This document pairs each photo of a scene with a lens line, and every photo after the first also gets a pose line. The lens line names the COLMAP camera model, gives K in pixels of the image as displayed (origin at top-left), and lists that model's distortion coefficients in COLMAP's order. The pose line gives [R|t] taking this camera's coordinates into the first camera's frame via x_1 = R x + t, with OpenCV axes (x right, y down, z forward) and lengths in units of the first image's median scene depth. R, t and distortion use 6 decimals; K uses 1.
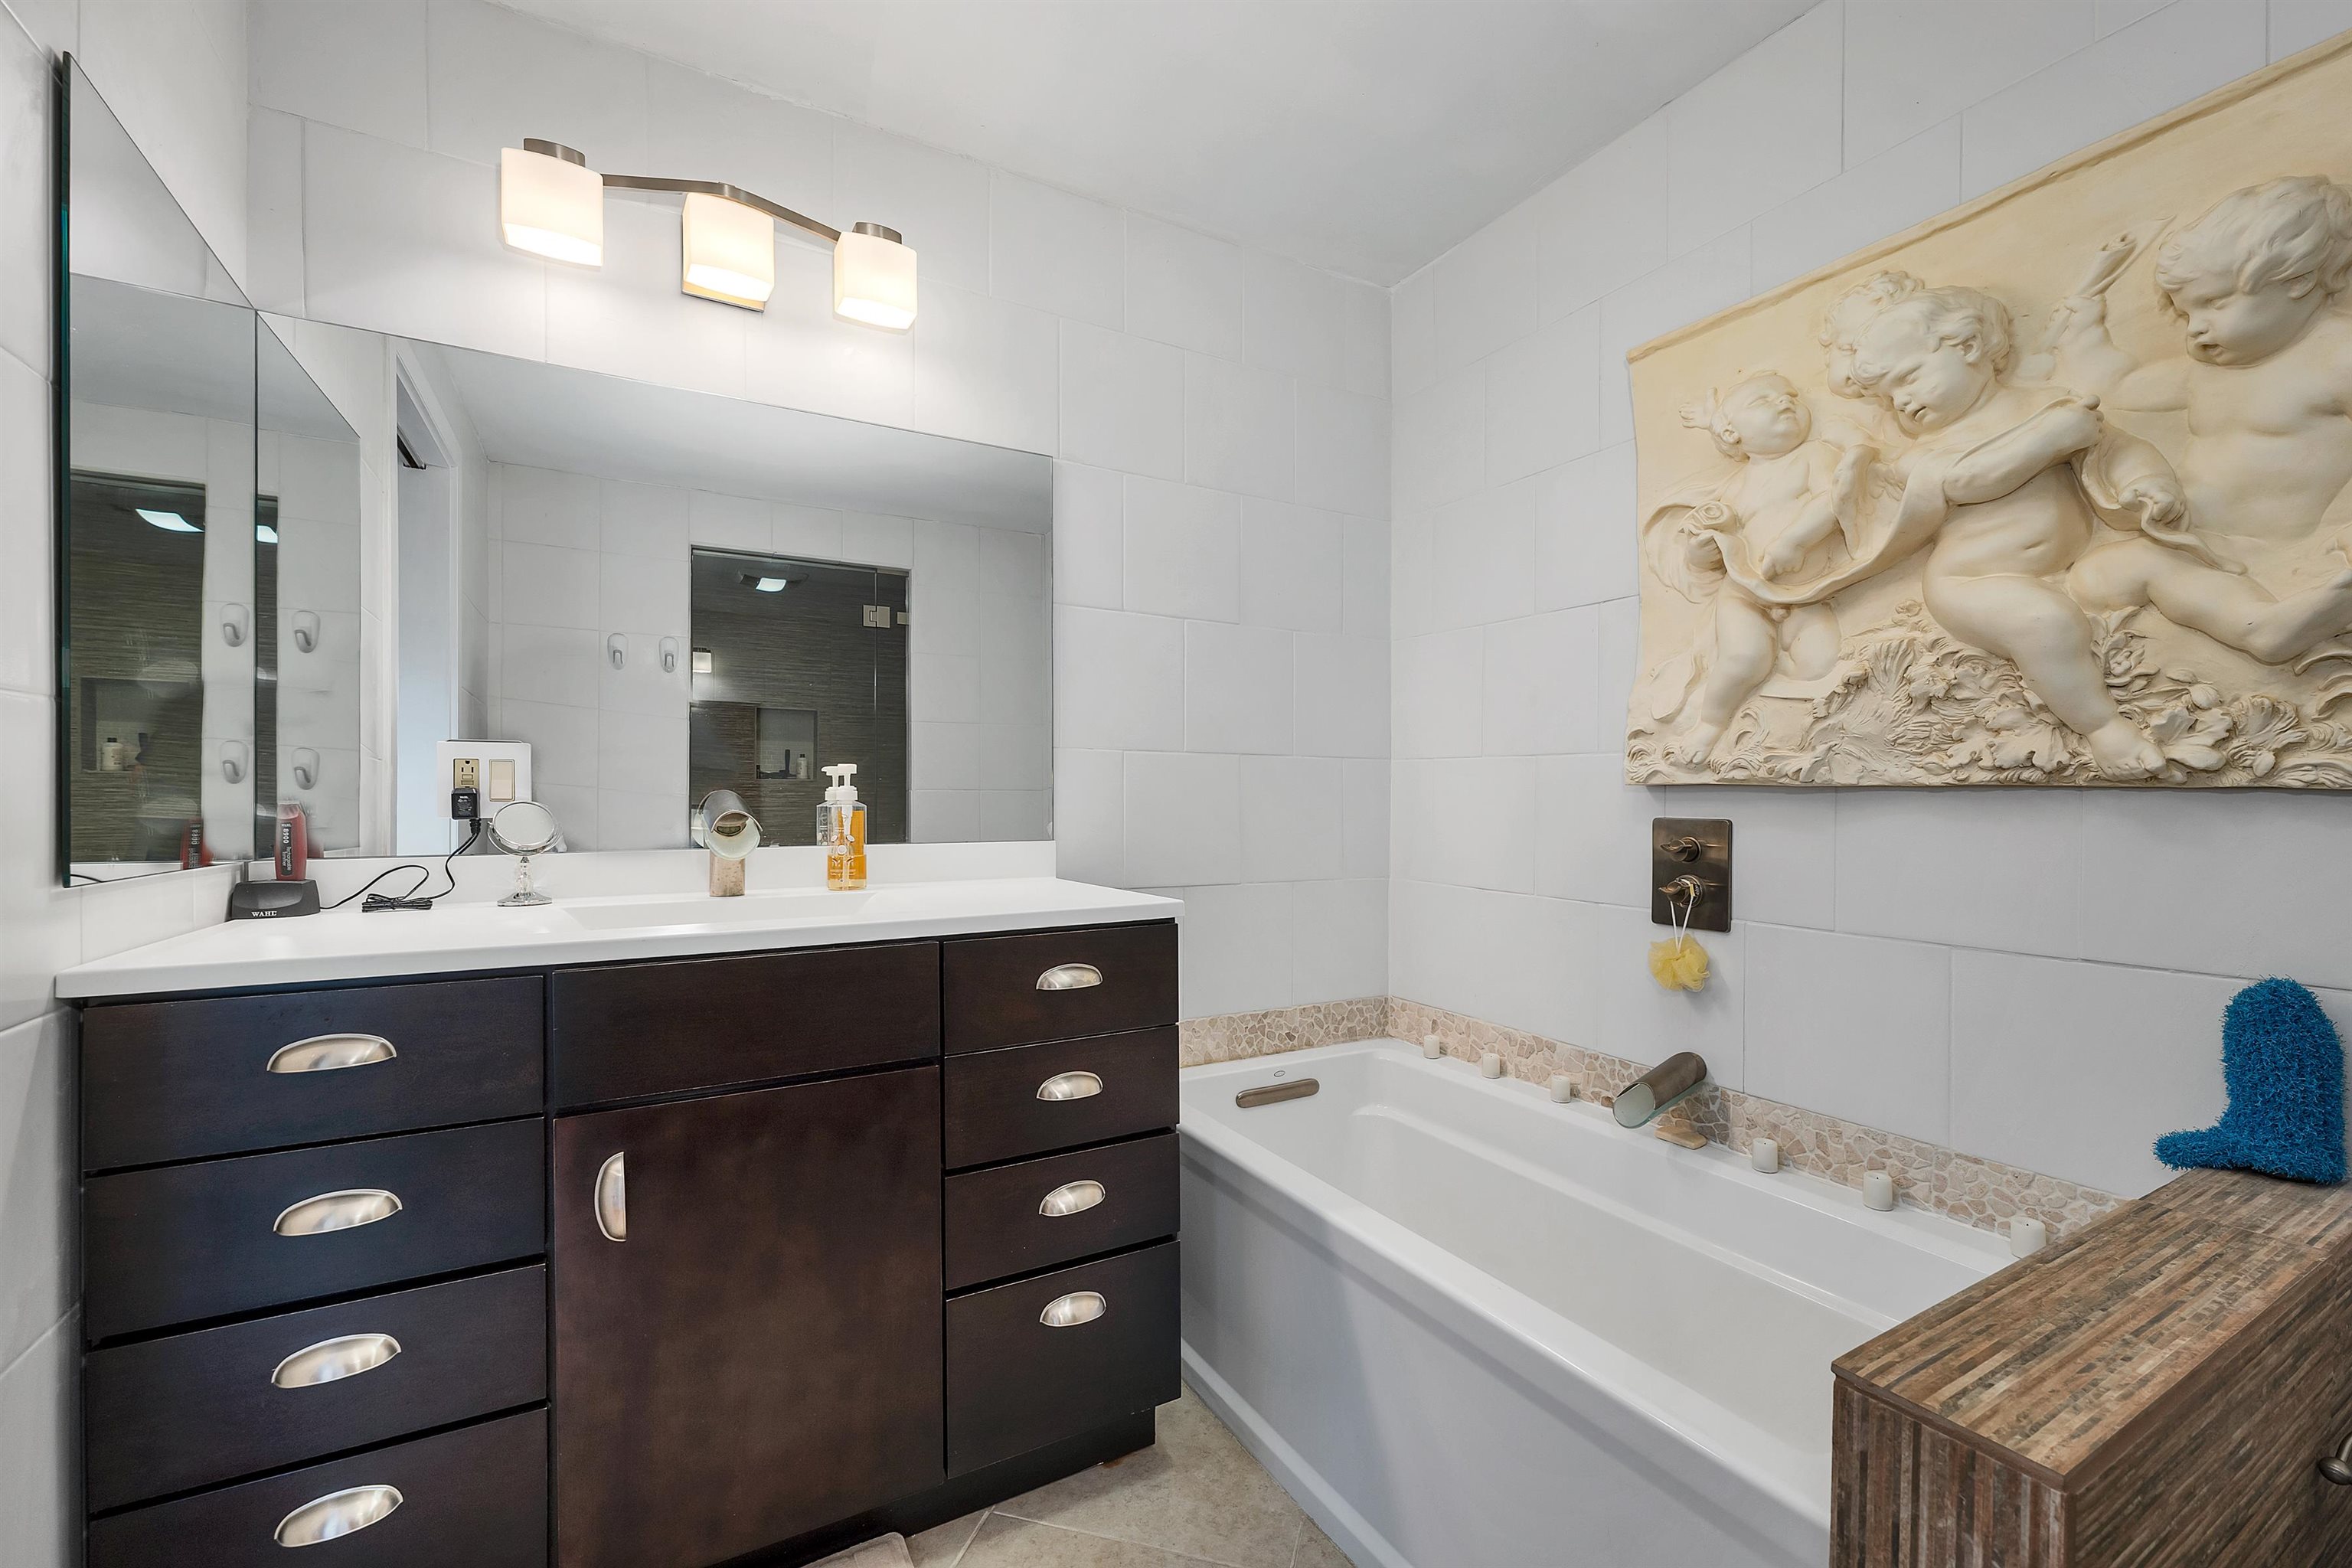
lens RADIAL K [[968.2, 0, 1176.5], [0, 968.2, 808.8], [0, 0, 1]] dist [0.005928, -0.001510]
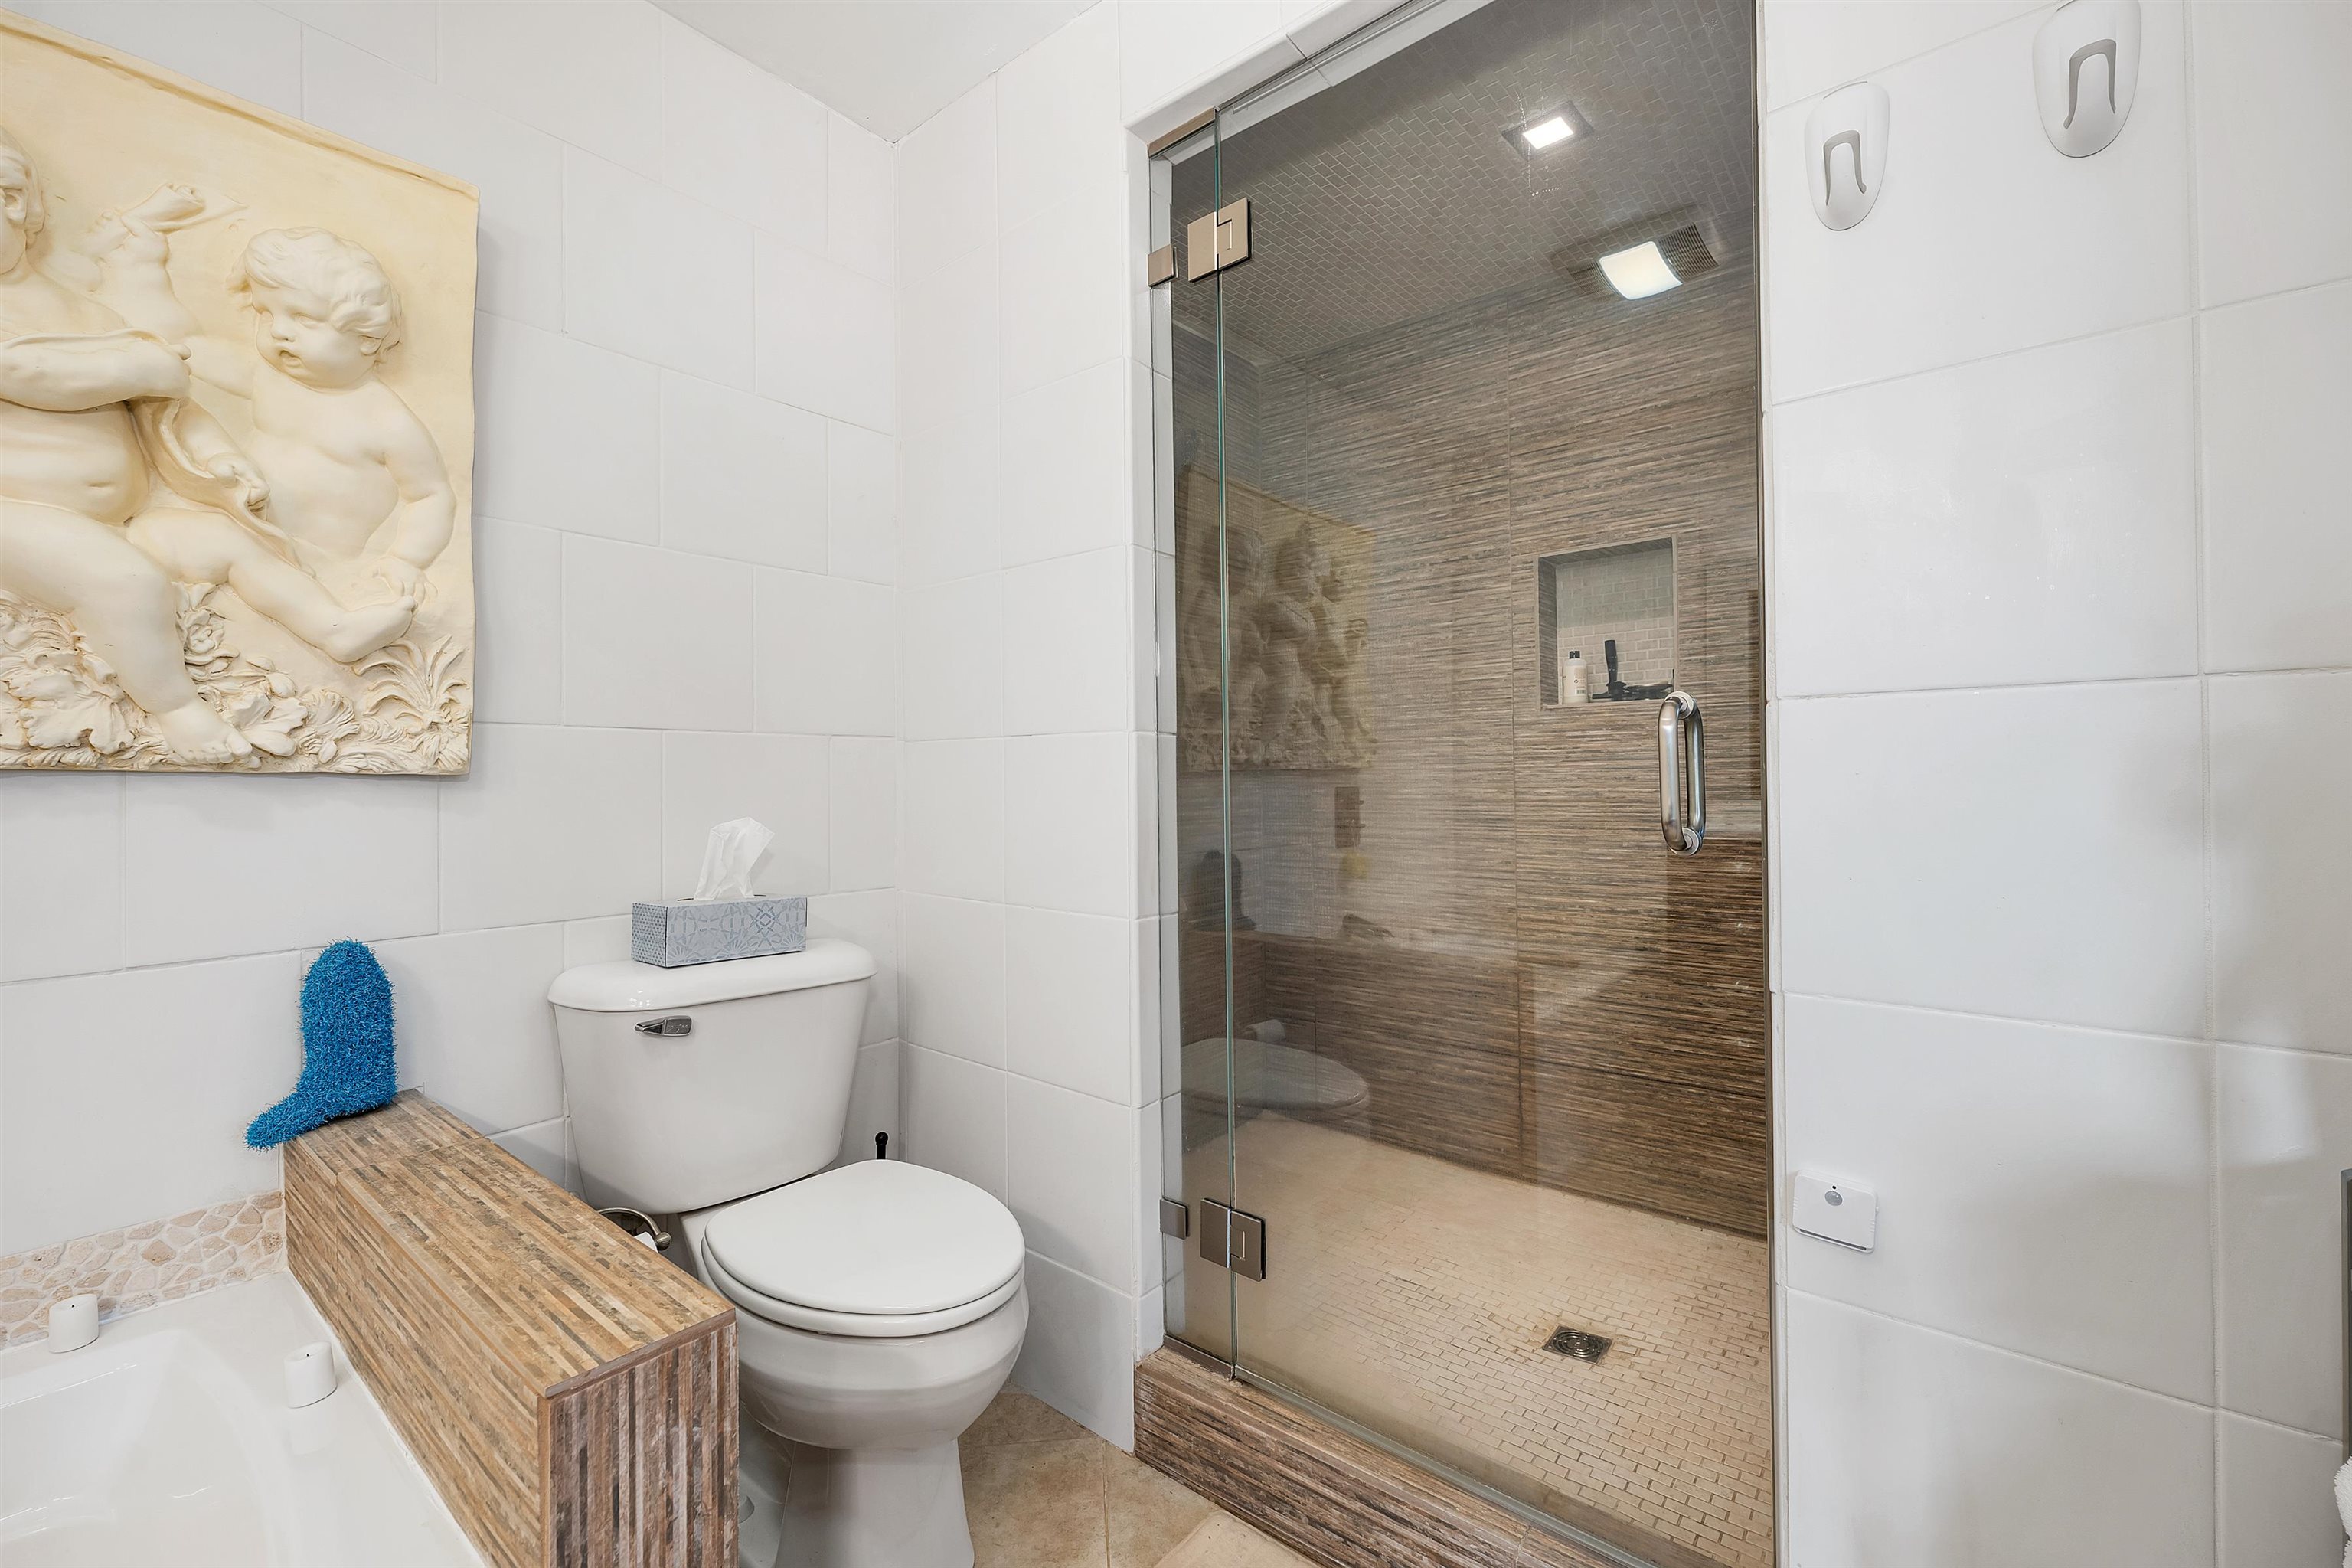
lens RADIAL K [[968.2, 0, 1168.5], [0, 968.2, 772.7], [0, 0, 1]] dist [0.005928, -0.001510]
pose [[-0.363456, 0.004109, 0.931602, -0.256795], [0.021577, 0.999759, 0.004009, -0.005284], [-0.931361, 0.021558, -0.363458, 0.484928]]
